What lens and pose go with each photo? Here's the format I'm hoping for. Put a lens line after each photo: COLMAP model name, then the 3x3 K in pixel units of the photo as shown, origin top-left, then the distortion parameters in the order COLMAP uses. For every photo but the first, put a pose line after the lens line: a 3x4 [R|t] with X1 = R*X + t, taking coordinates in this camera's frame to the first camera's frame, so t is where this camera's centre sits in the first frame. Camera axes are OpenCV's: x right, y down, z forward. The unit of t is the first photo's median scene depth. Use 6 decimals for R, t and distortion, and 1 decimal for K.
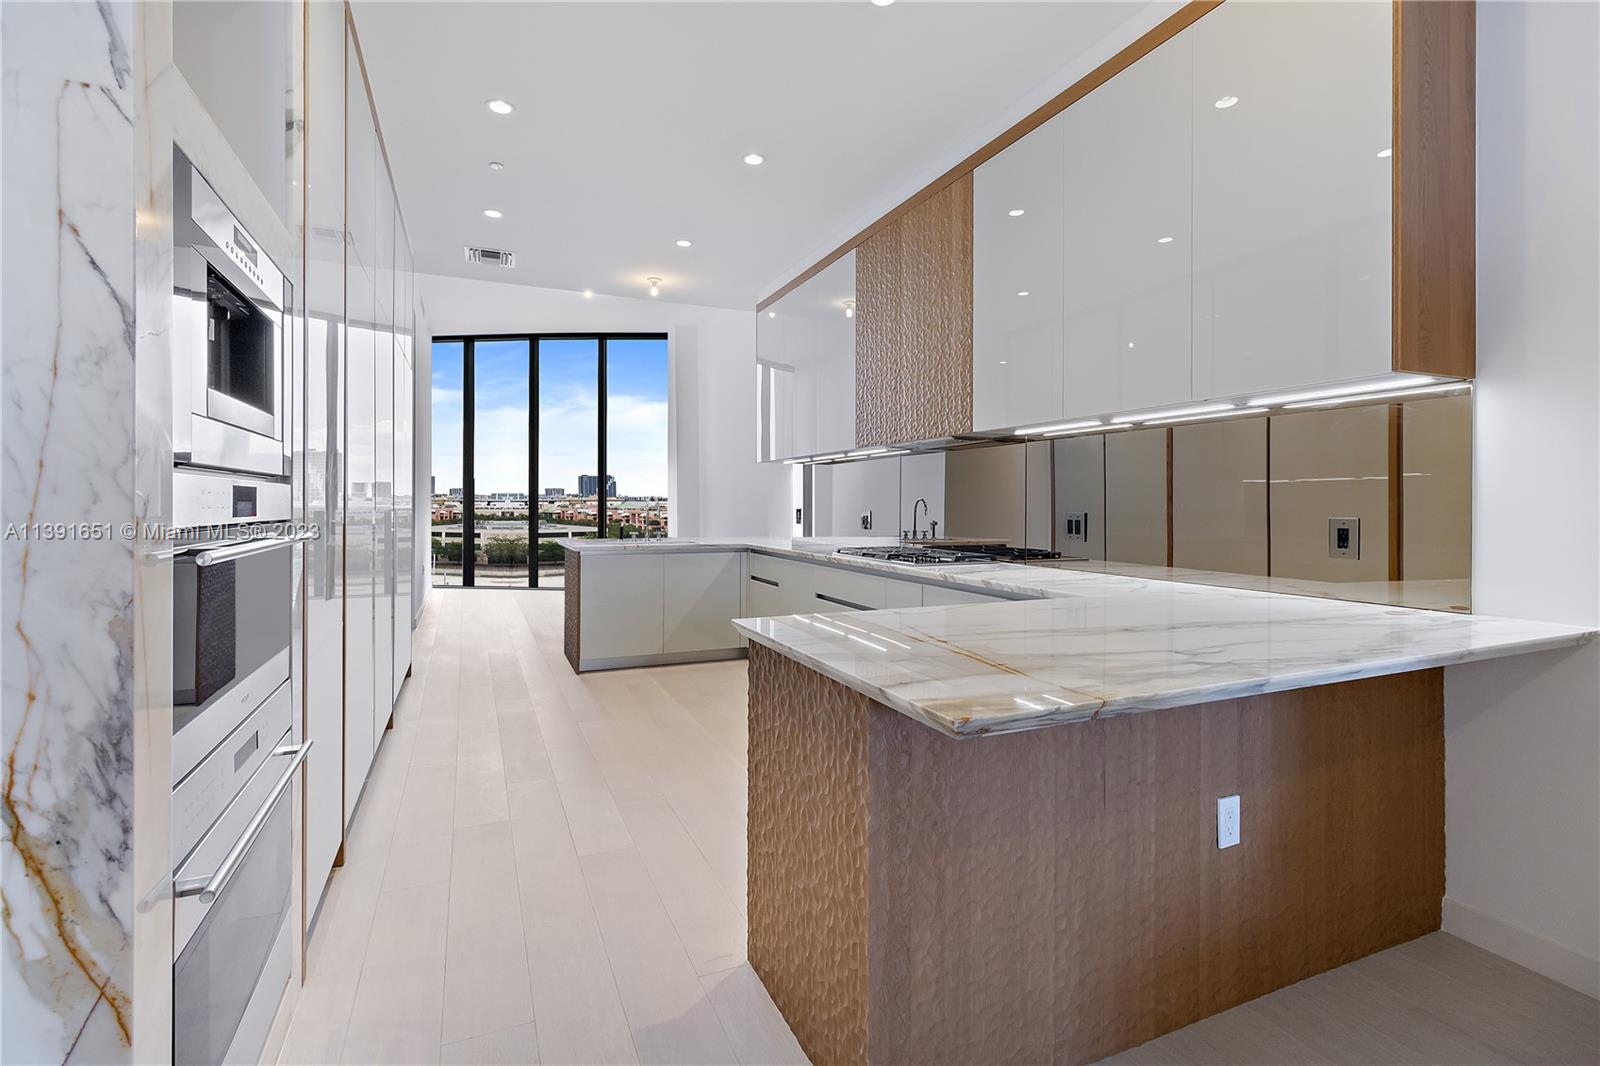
lens RADIAL K [[741.7, 0, 799.9], [0, 741.7, 507.3], [0, 0, 1]] dist [0.006837, -0.000436]
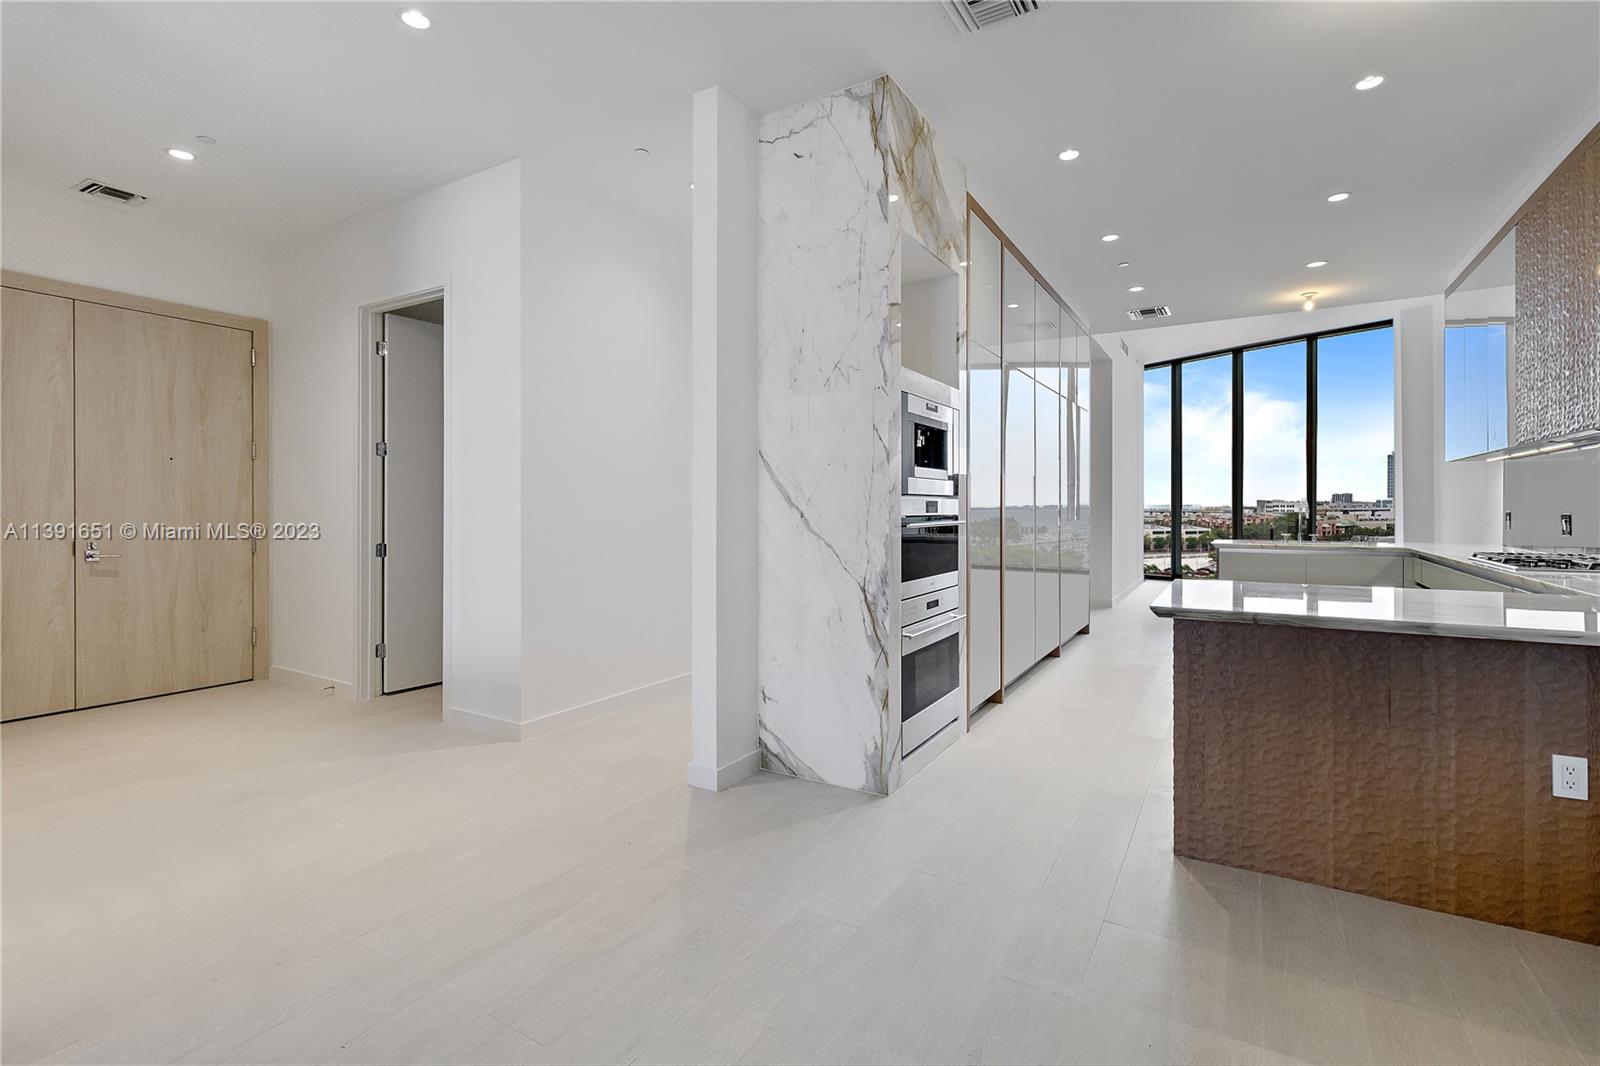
lens RADIAL K [[742.4, 0, 793.2], [0, 742.4, 507.6], [0, 0, 1]] dist [0.009870, -0.001262]
pose [[0.570599, -0.005428, -0.821211, 0.924126], [-0.000806, 0.999974, -0.007170, 0.011591], [0.821229, 0.004753, 0.570580, -0.726575]]
